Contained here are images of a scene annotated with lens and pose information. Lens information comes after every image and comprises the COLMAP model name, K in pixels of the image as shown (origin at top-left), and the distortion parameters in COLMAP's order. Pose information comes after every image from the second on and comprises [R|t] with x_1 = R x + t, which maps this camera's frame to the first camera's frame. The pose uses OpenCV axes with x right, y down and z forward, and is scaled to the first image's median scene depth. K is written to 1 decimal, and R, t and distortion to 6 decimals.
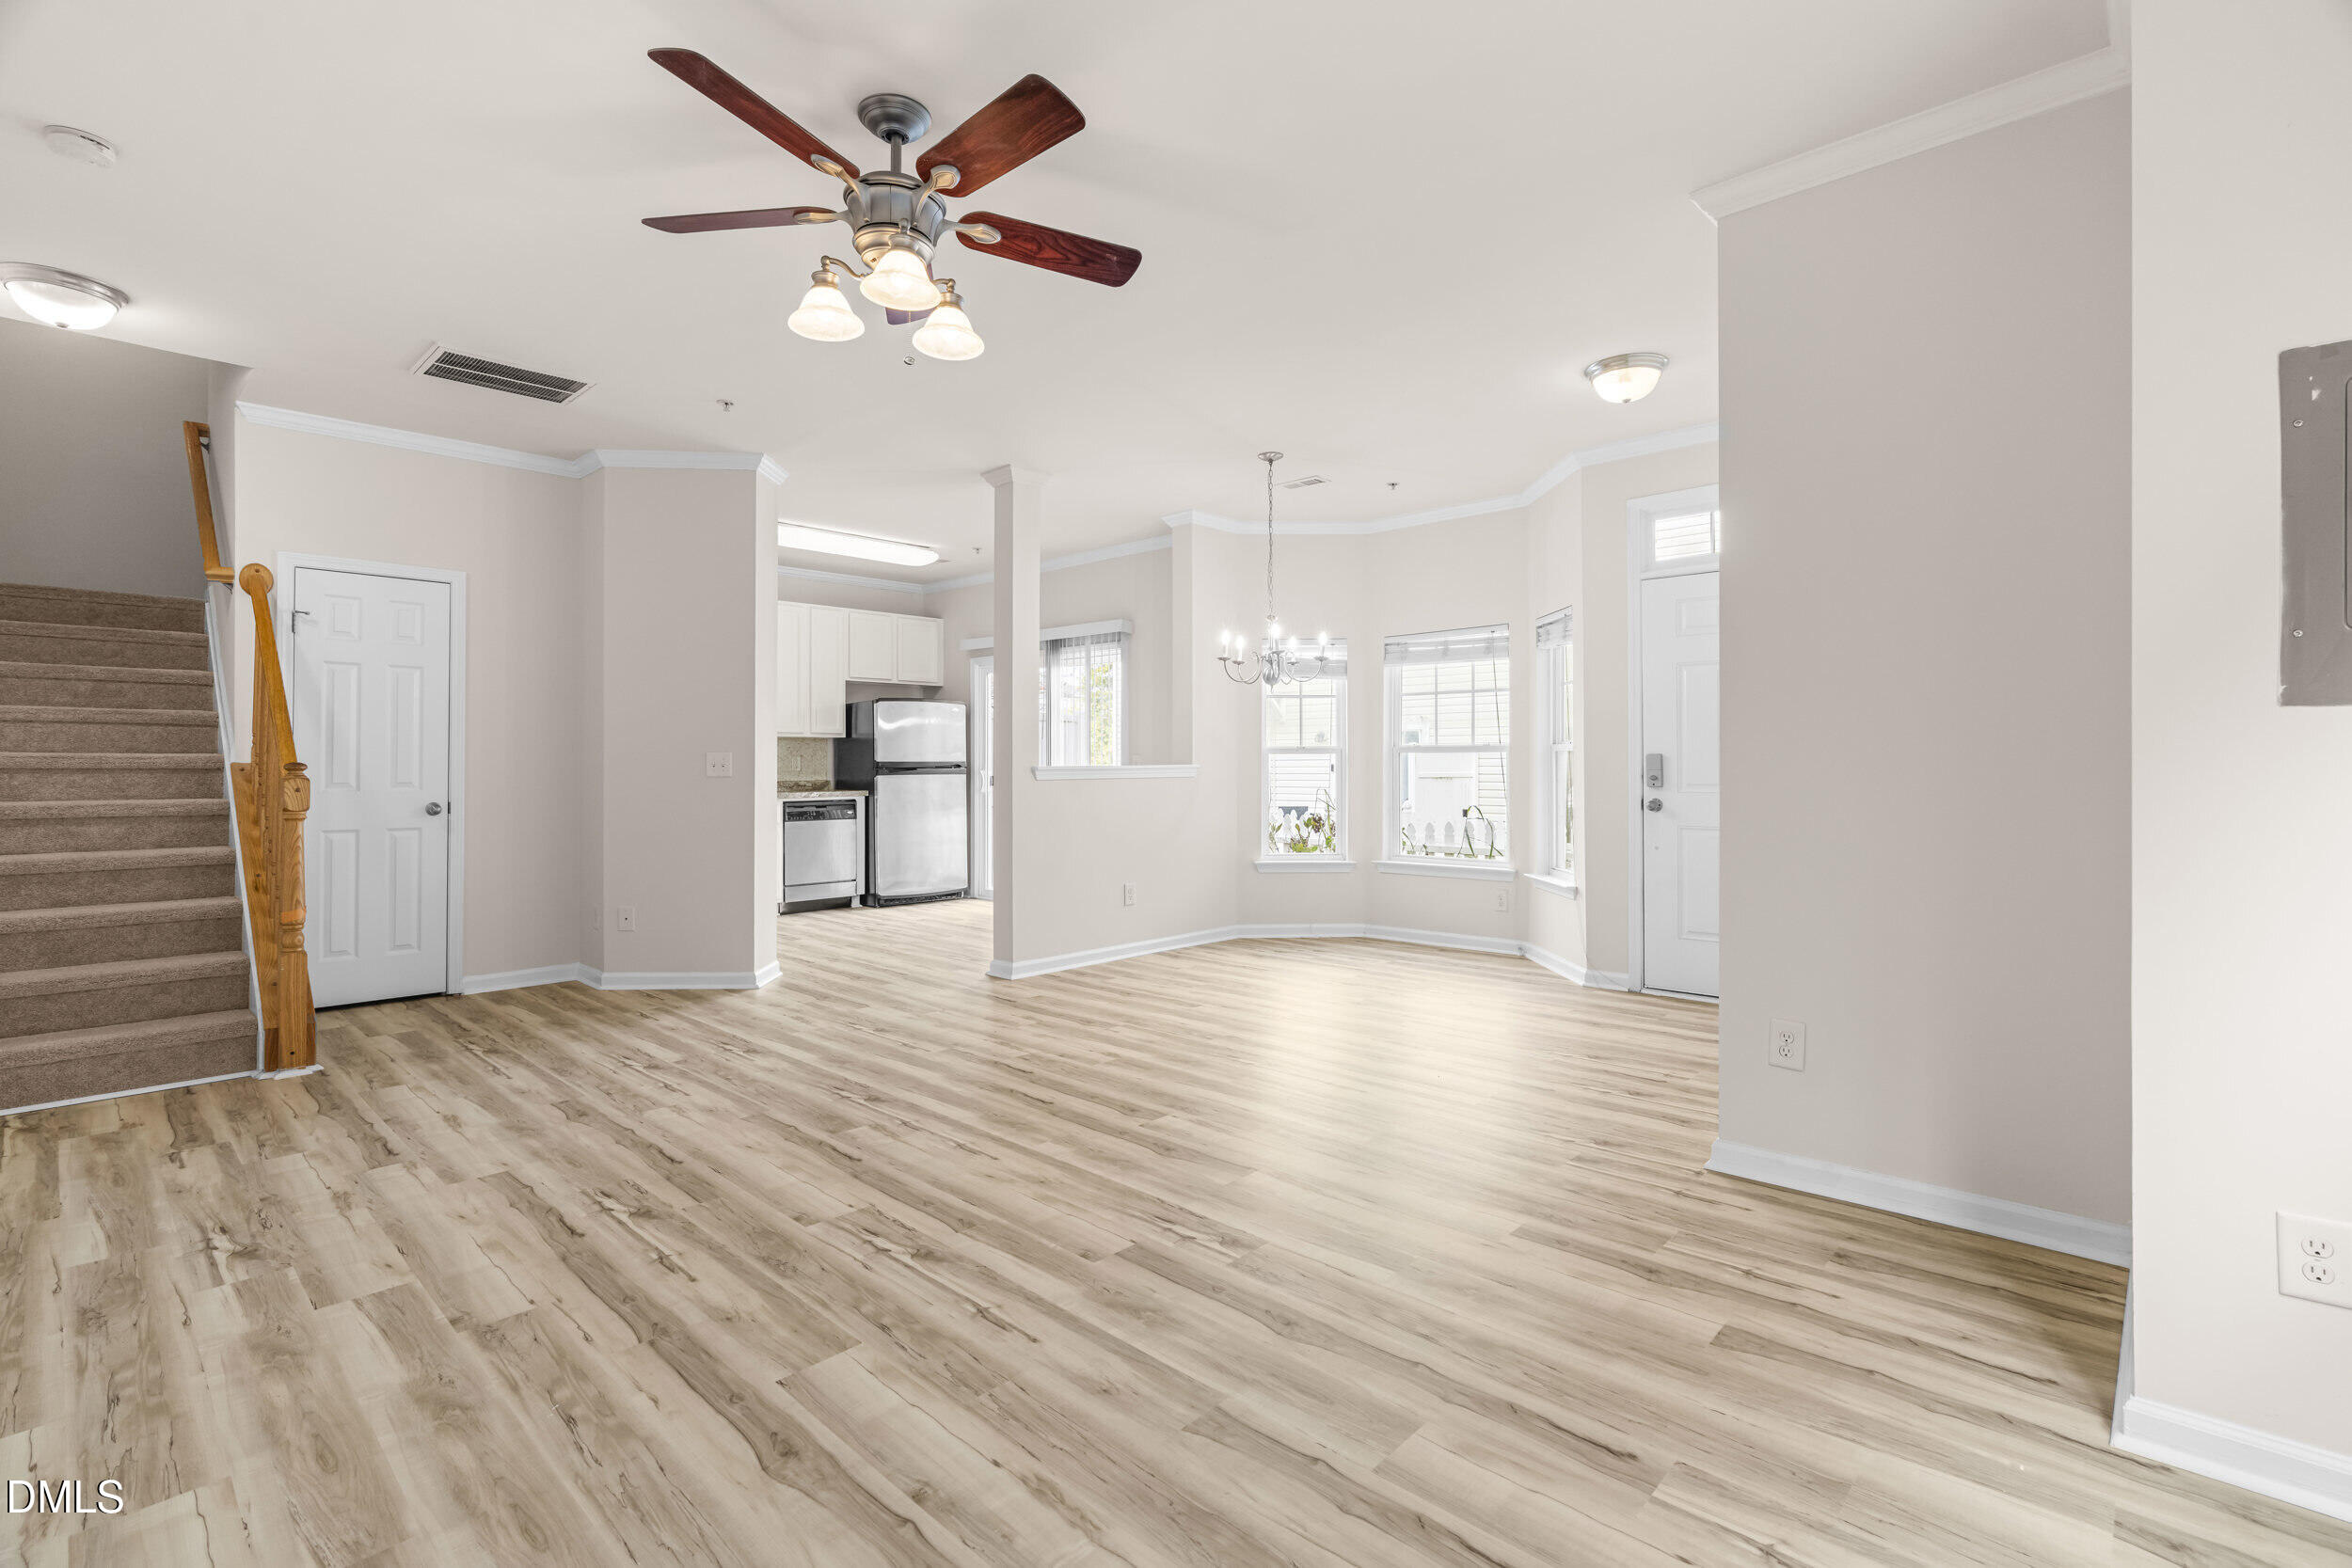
lens RADIAL K [[1058.3, 0, 1187.7], [0, 1058.3, 742.2], [0, 0, 1]] dist [-0.009249, 0.001184]
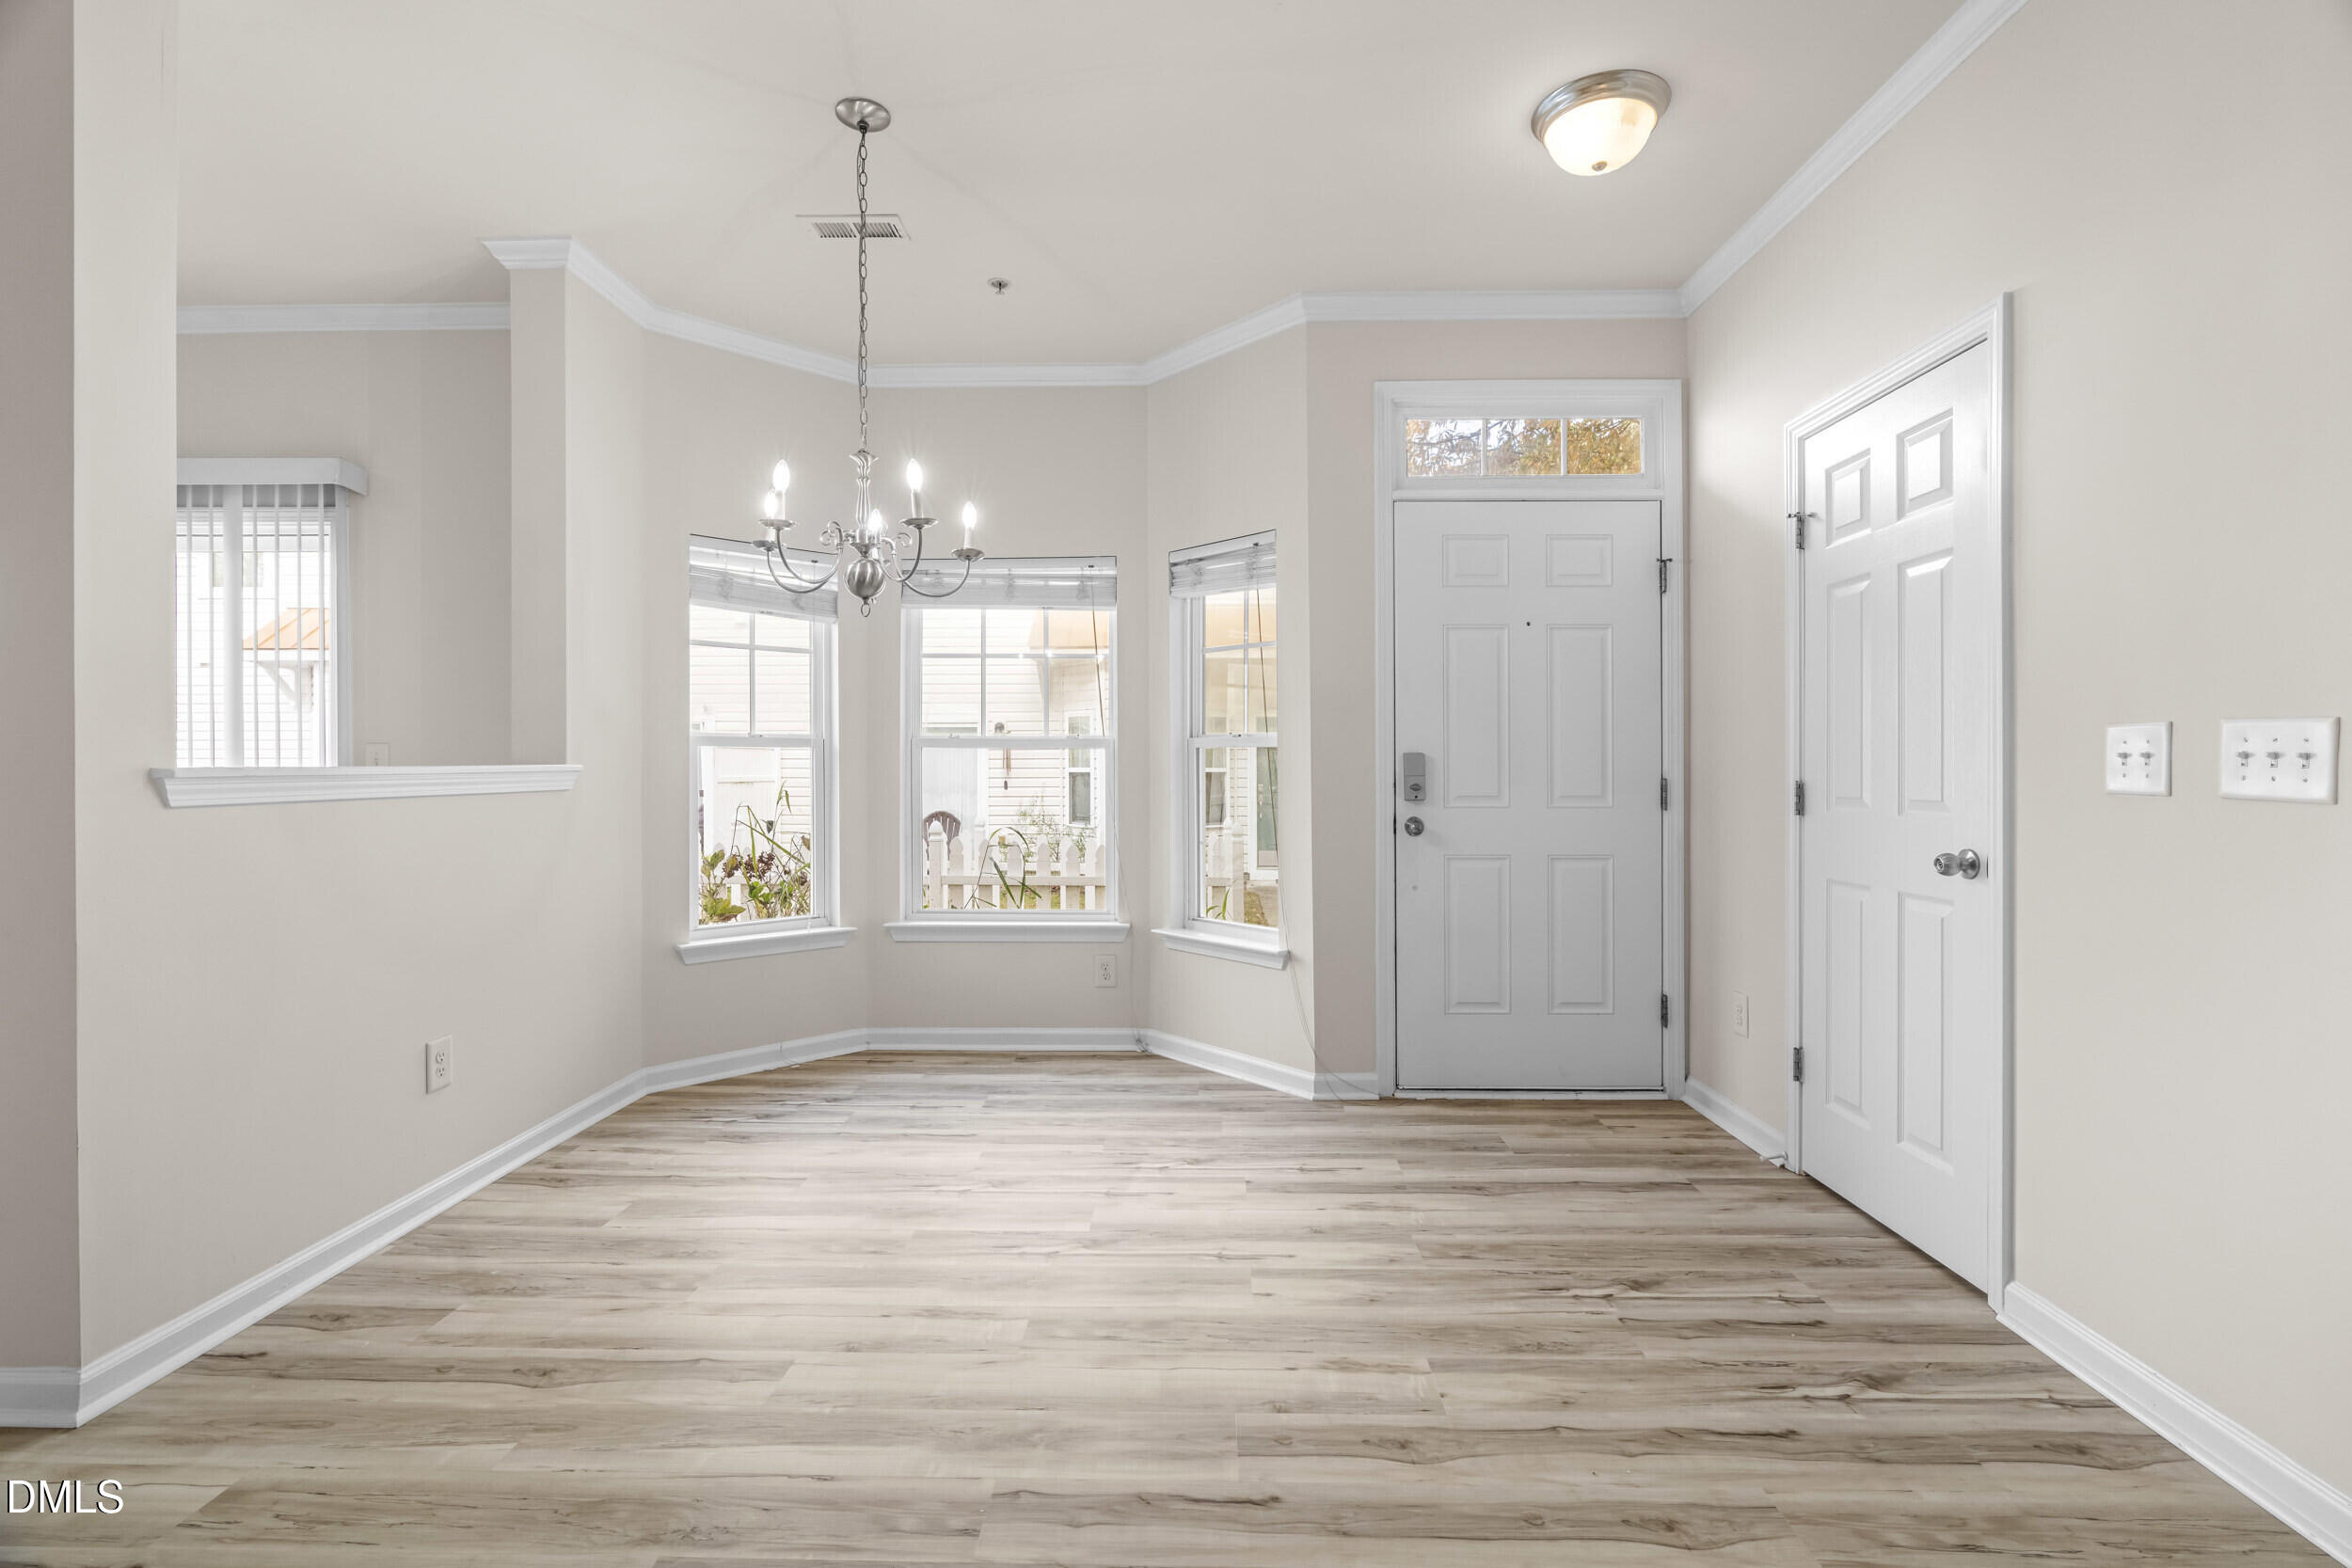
lens RADIAL K [[1058.3, 0, 1185.3], [0, 1058.3, 763.3], [0, 0, 1]] dist [-0.009249, 0.001184]
pose [[0.748580, 0.006033, 0.663017, -0.225798], [-0.018336, 0.999765, 0.011606, 0.021378], [-0.662791, -0.020845, 0.748514, 0.975667]]
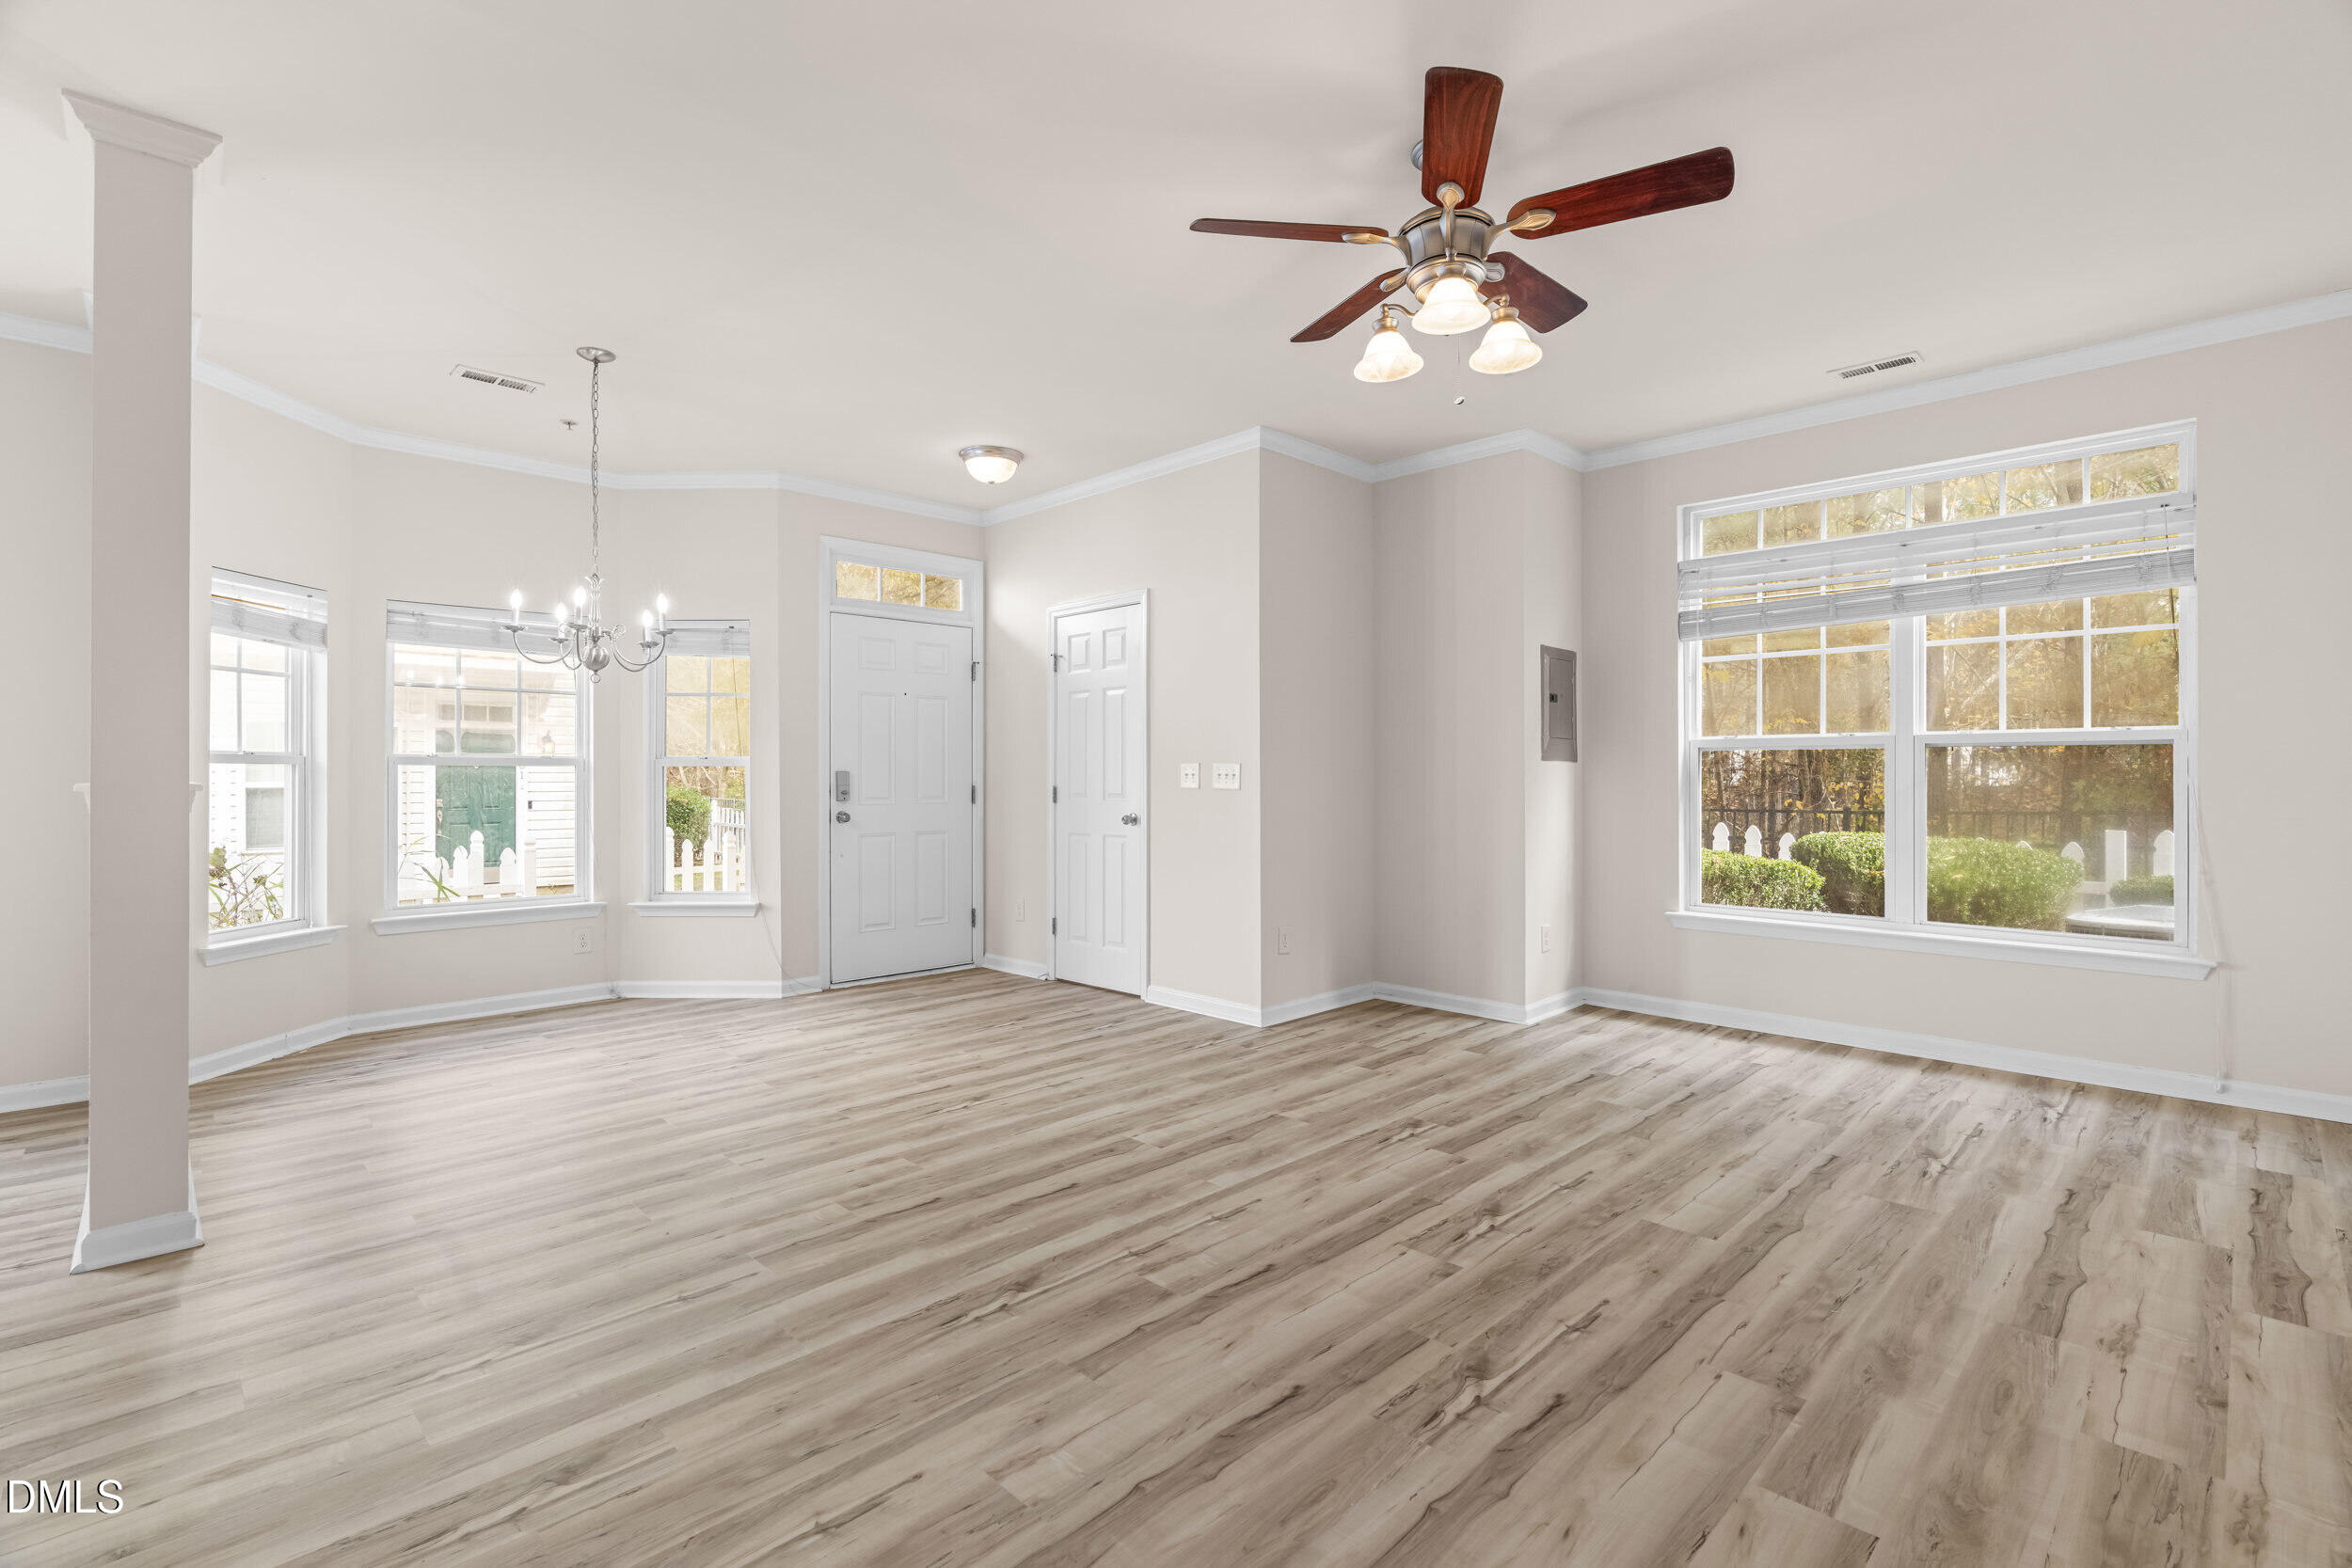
lens RADIAL K [[1058.3, 0, 1165.6], [0, 1058.3, 770.0], [0, 0, 1]] dist [-0.009249, 0.001184]
pose [[0.056555, 0.010740, 0.998342, -1.094902], [-0.020166, 0.999750, -0.009613, 0.023425], [-0.998196, -0.019588, 0.056758, 1.008819]]
